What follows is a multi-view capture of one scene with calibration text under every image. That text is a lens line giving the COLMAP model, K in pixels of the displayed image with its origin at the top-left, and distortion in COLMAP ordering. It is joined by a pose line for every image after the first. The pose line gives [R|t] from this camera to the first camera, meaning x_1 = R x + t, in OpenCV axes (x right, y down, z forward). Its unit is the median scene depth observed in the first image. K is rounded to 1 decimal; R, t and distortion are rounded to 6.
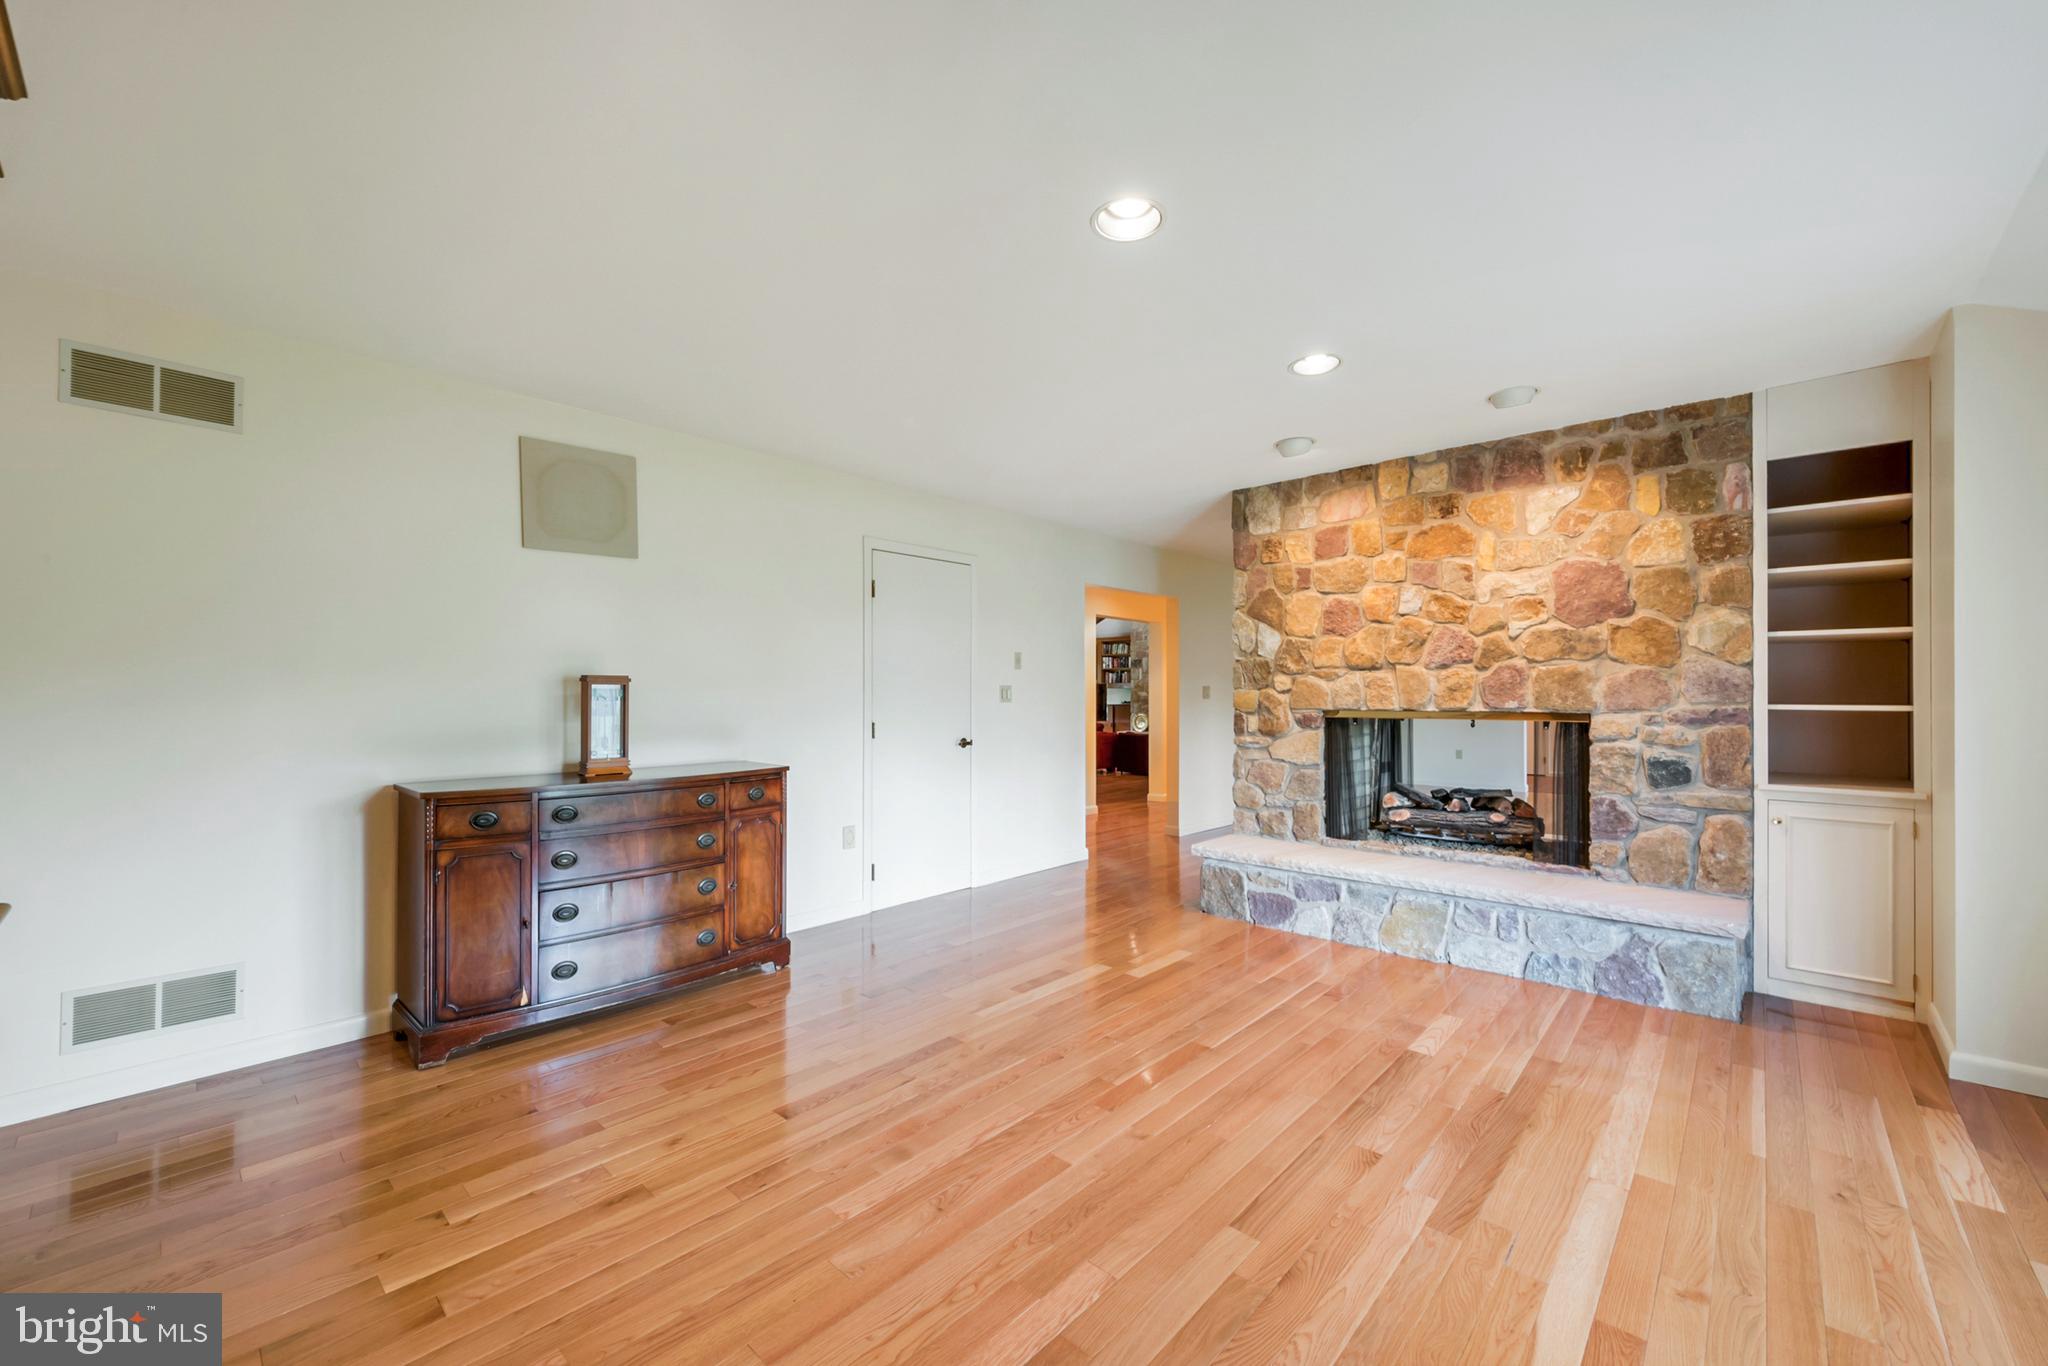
lens RADIAL K [[791.4, 0, 1024.0], [0, 791.4, 683.0], [0, 0, 1]] dist [0.008158, 0.000020]
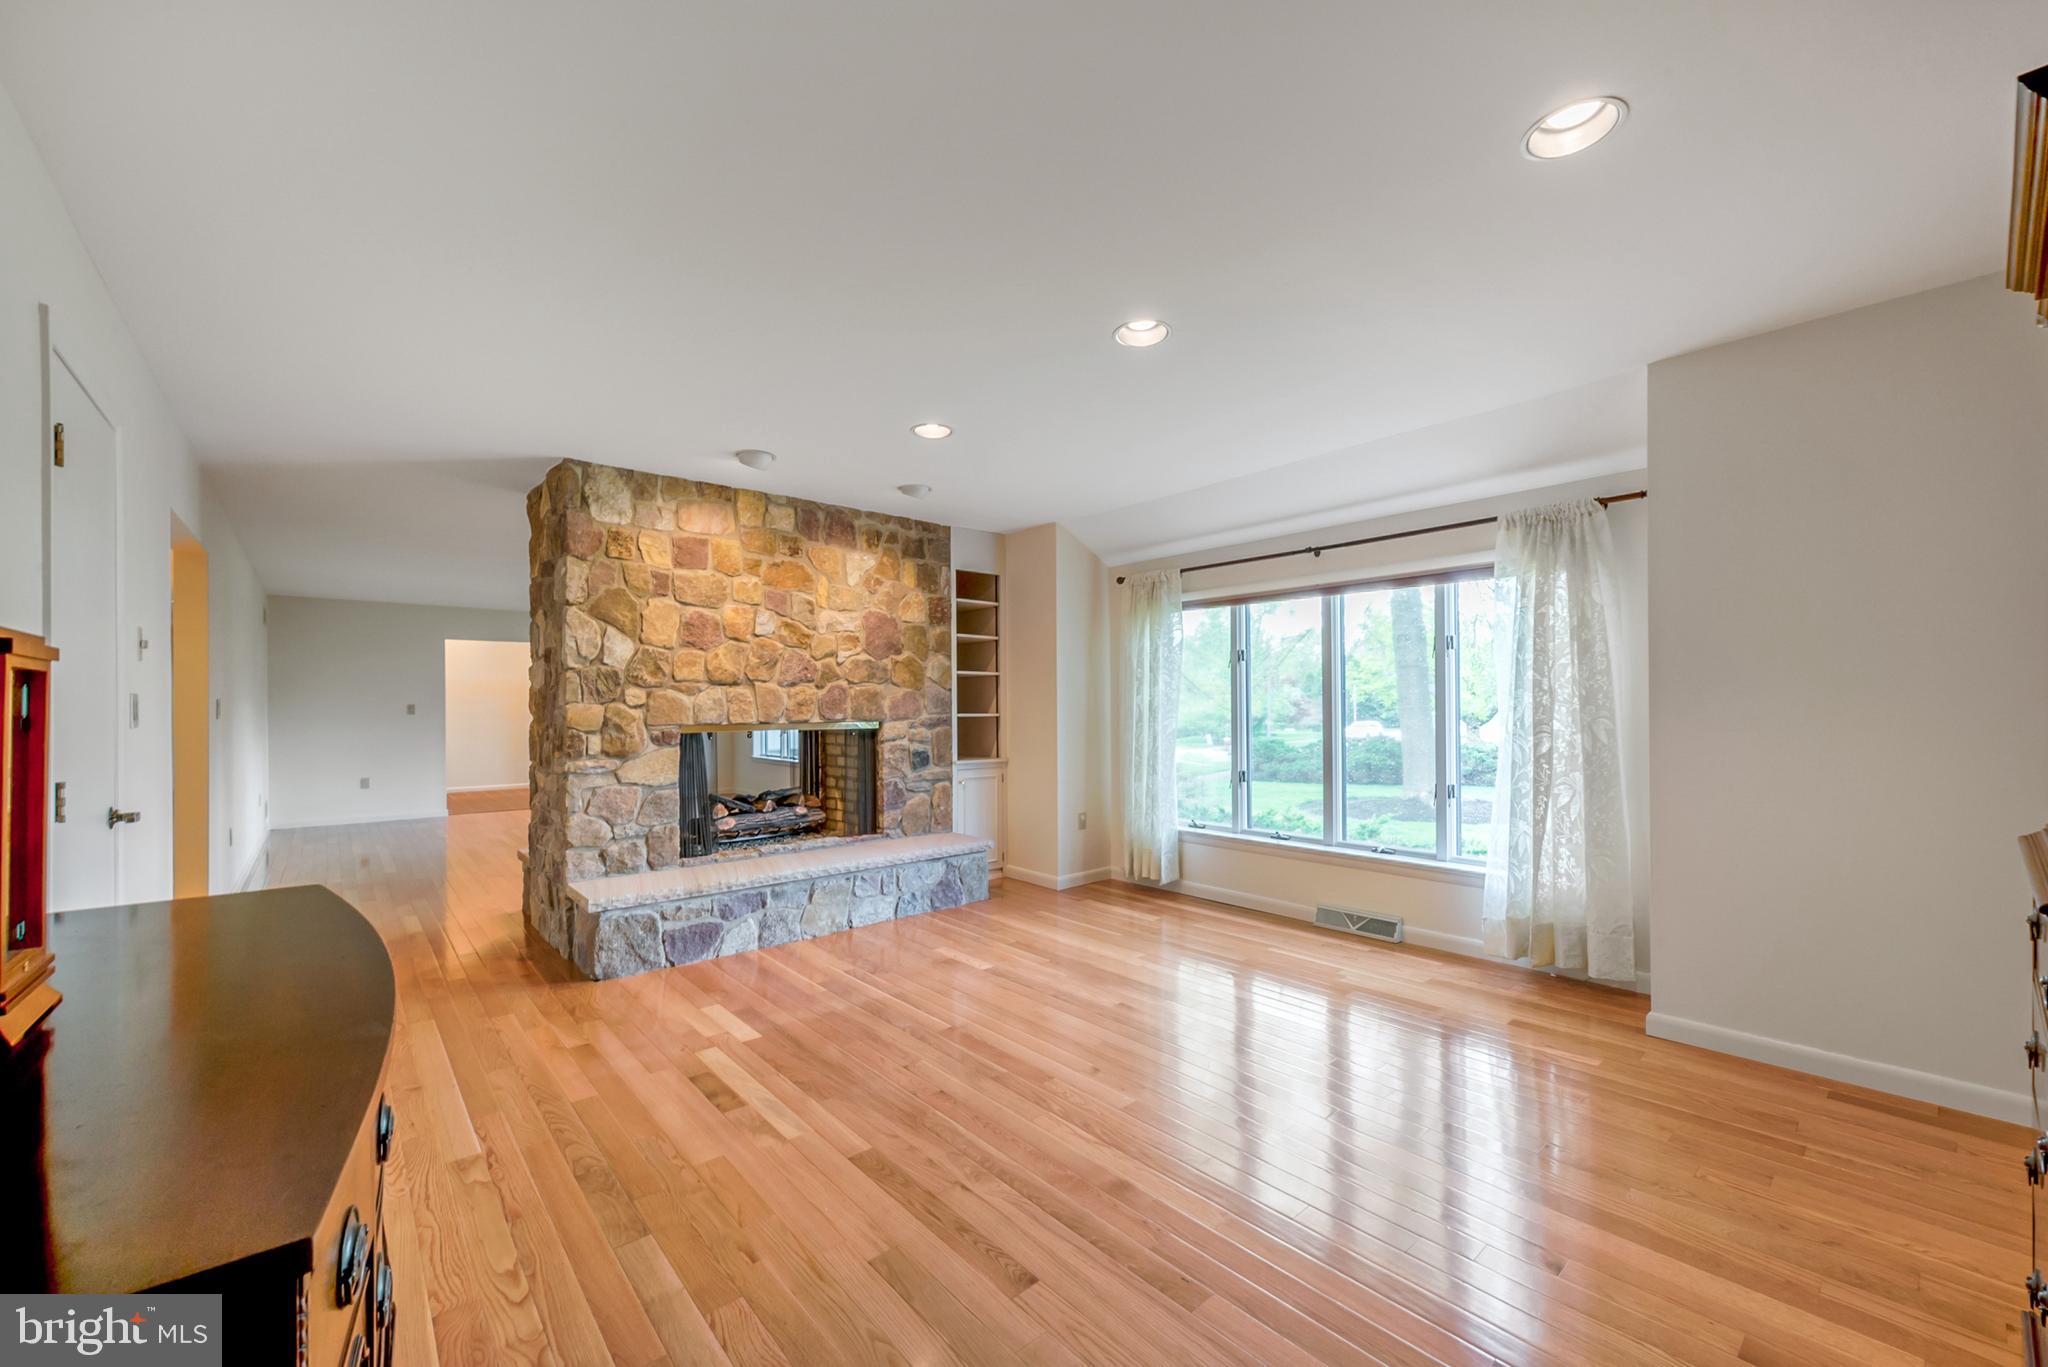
lens RADIAL K [[814.3, 0, 1019.3], [0, 814.3, 693.7], [0, 0, 1]] dist [0.014593, -0.000040]
pose [[0.114410, 0.017616, 0.993277, -0.630964], [-0.007471, 0.999830, -0.016872, 0.010534], [-0.993406, -0.005490, 0.114522, 0.550856]]
